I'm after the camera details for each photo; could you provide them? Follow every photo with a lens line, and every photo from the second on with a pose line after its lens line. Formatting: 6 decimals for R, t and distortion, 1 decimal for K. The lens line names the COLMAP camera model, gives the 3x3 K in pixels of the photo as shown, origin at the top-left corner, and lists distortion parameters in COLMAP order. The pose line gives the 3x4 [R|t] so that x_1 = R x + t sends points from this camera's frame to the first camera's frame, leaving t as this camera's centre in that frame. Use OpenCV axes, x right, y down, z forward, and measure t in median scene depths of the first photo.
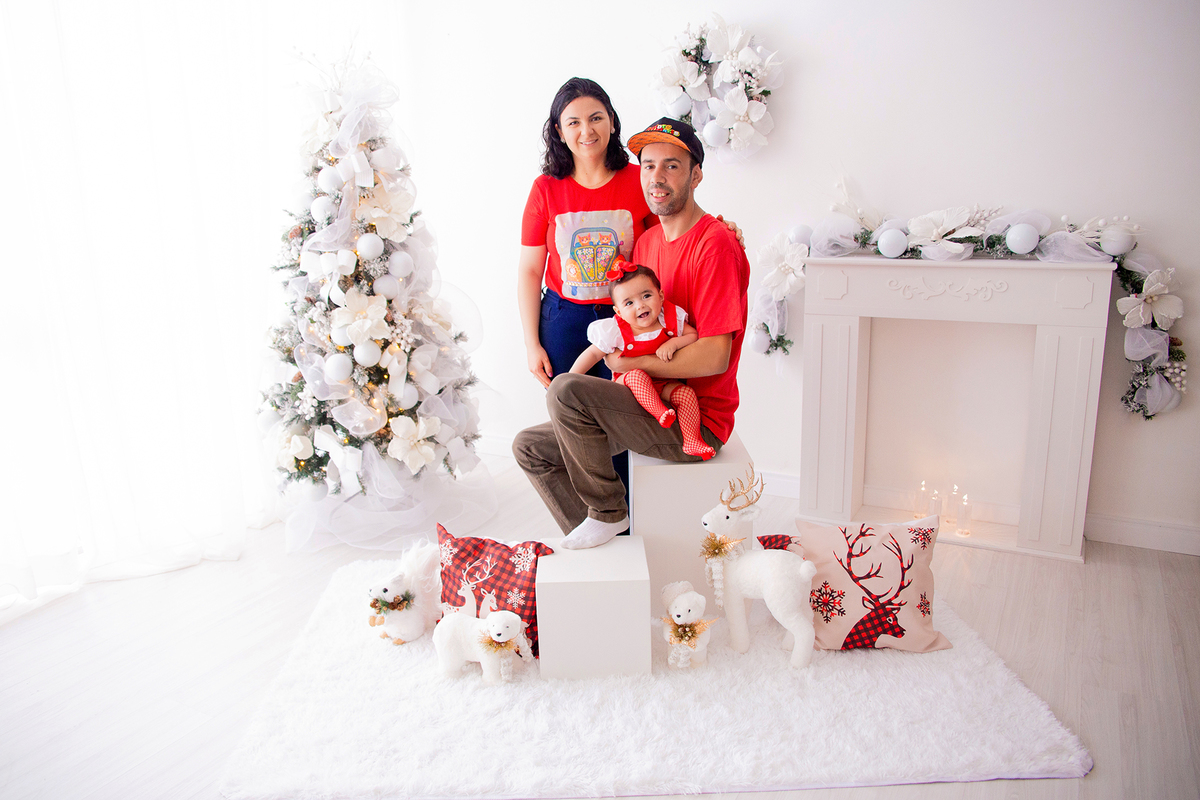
lens RADIAL K [[908.8, 0, 554.3], [0, 908.8, 398.5], [0, 0, 1]] dist [-0.115240, 0.101777]
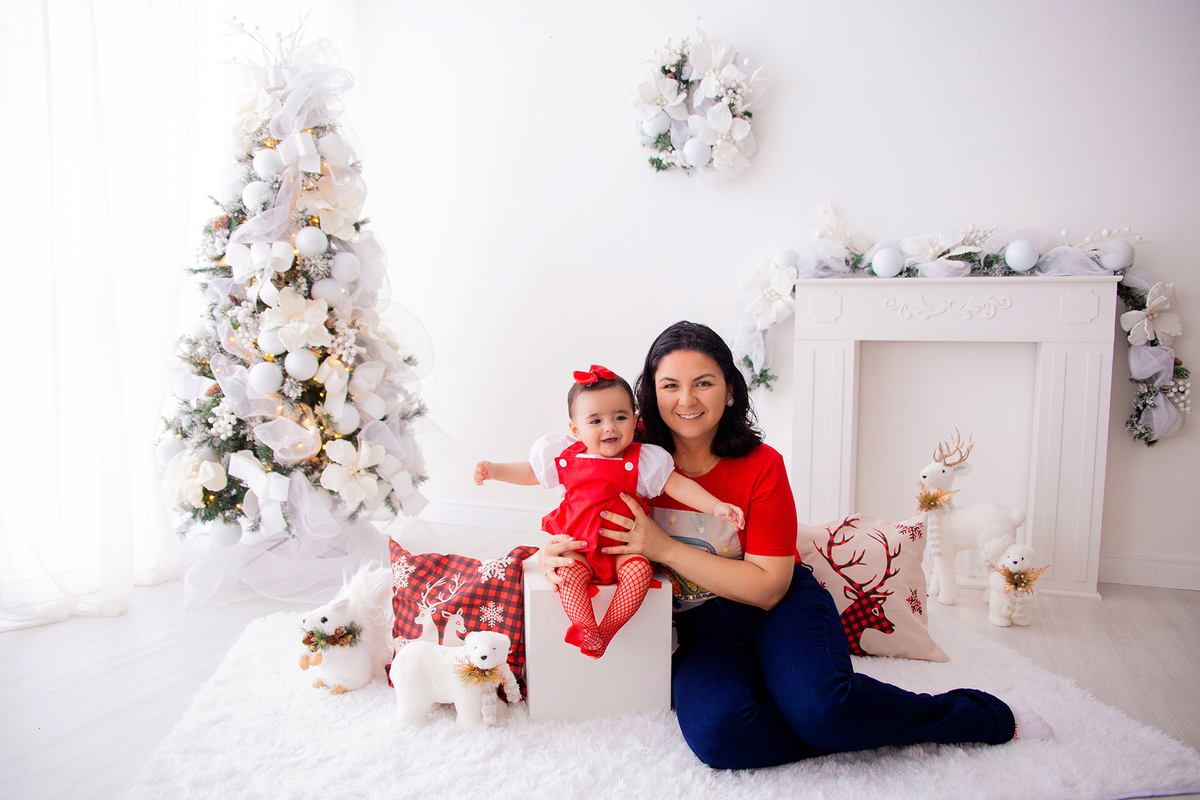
lens RADIAL K [[886.2, 0, 601.9], [0, 886.2, 432.3], [0, 0, 1]] dist [-0.111651, 0.088410]
pose [[0.985411, 0.025676, 0.168243, -0.066231], [-0.002368, 0.990527, -0.137298, 0.124328], [-0.170174, 0.134896, 0.976137, 0.164367]]
